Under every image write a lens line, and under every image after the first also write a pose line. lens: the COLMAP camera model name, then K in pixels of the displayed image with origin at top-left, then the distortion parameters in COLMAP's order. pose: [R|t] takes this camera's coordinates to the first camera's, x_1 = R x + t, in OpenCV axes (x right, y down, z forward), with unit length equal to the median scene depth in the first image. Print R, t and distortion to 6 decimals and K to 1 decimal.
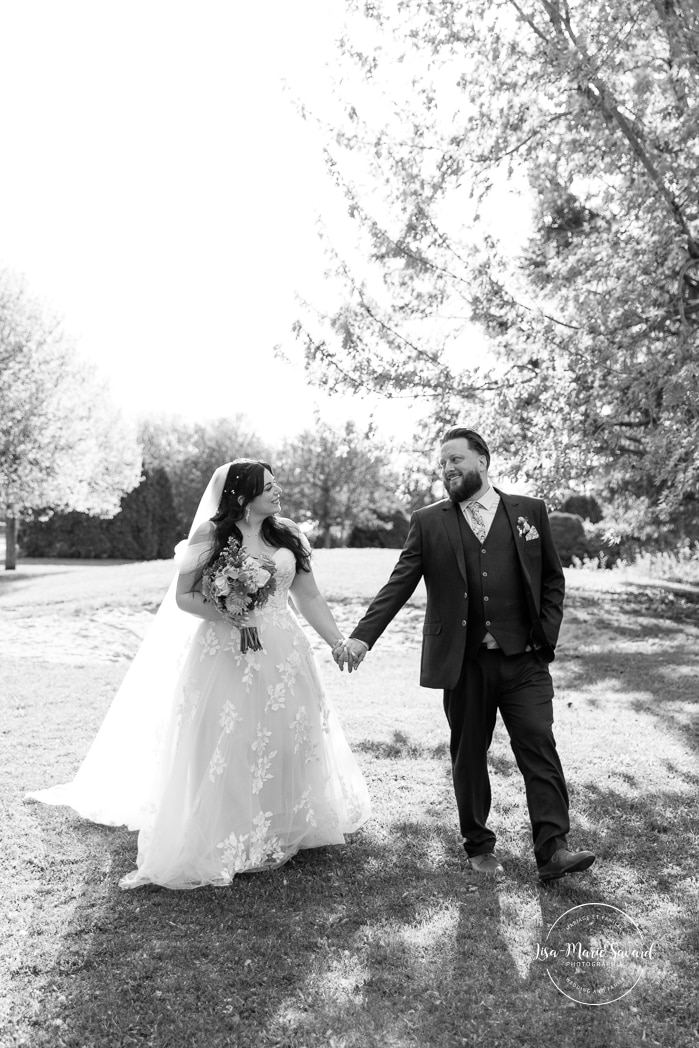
lens RADIAL K [[1552.1, 0, 321.0], [0, 1552.1, 499.8], [0, 0, 1]] dist [0.012101, -0.034083]
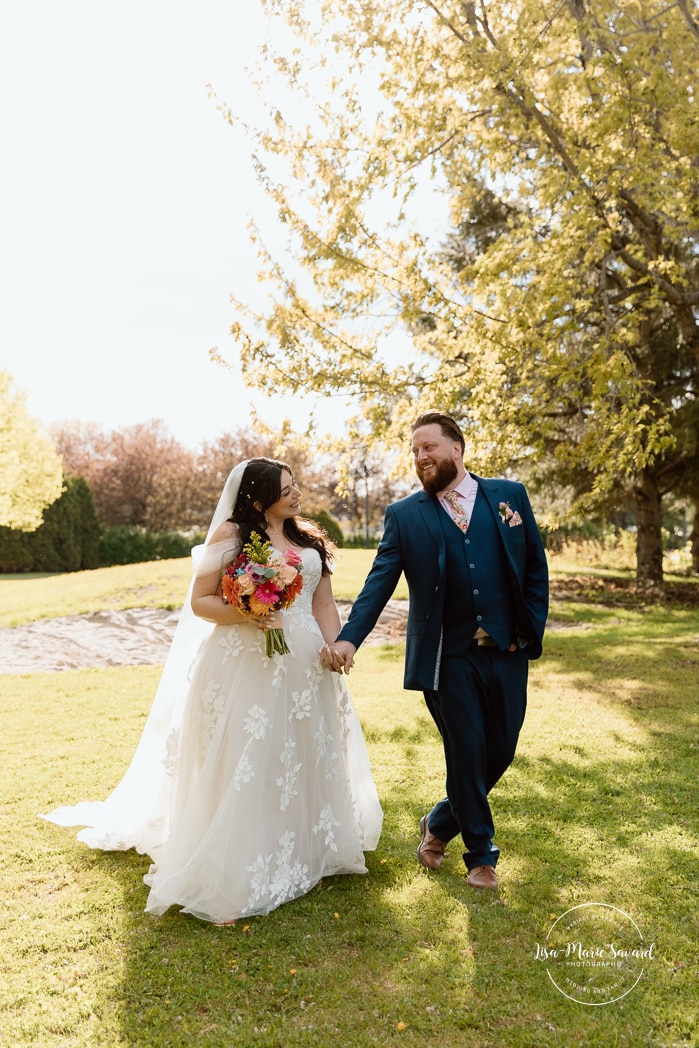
lens RADIAL K [[1566.3, 0, 349.5], [0, 1566.3, 524.0], [0, 0, 1]] dist [-0.013614, 0.045870]
pose [[0.996801, -0.042553, 0.067655, -0.011896], [0.041584, 0.999012, 0.015665, 0.002113], [-0.068255, -0.012801, 0.997586, -0.023548]]
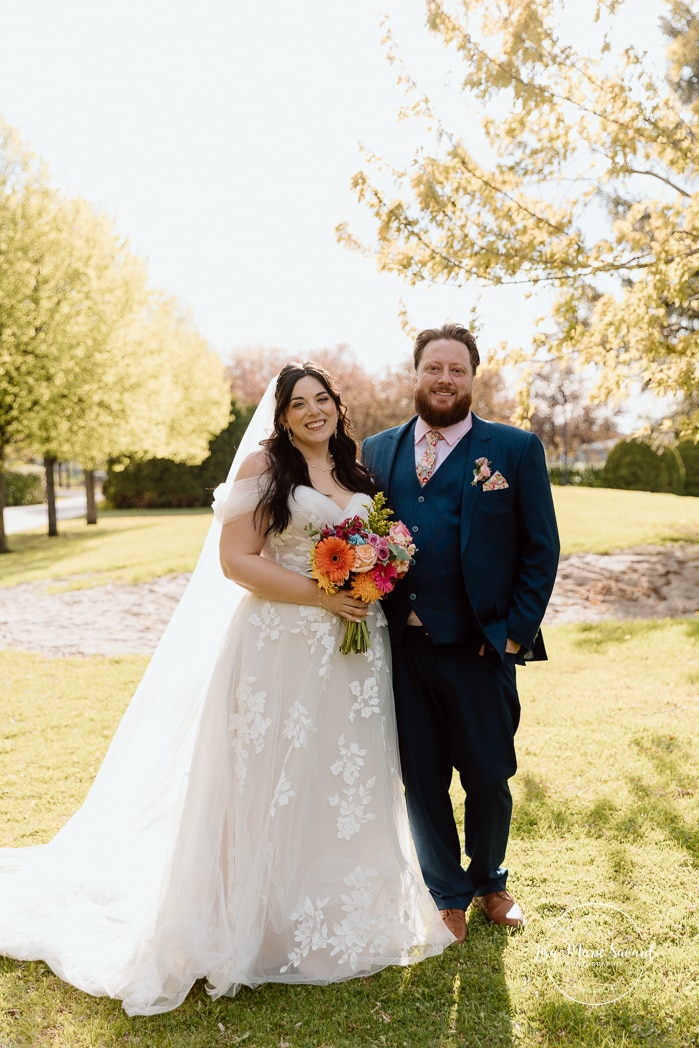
lens RADIAL K [[1654.6, 0, 349.5], [0, 1654.6, 524.0], [0, 0, 1]] dist [0.004595, -0.069758]
pose [[0.997704, -0.042672, -0.052593, 0.009040], [0.045450, 0.997570, 0.052804, 0.000207], [0.050212, -0.055073, 0.997219, 0.190818]]
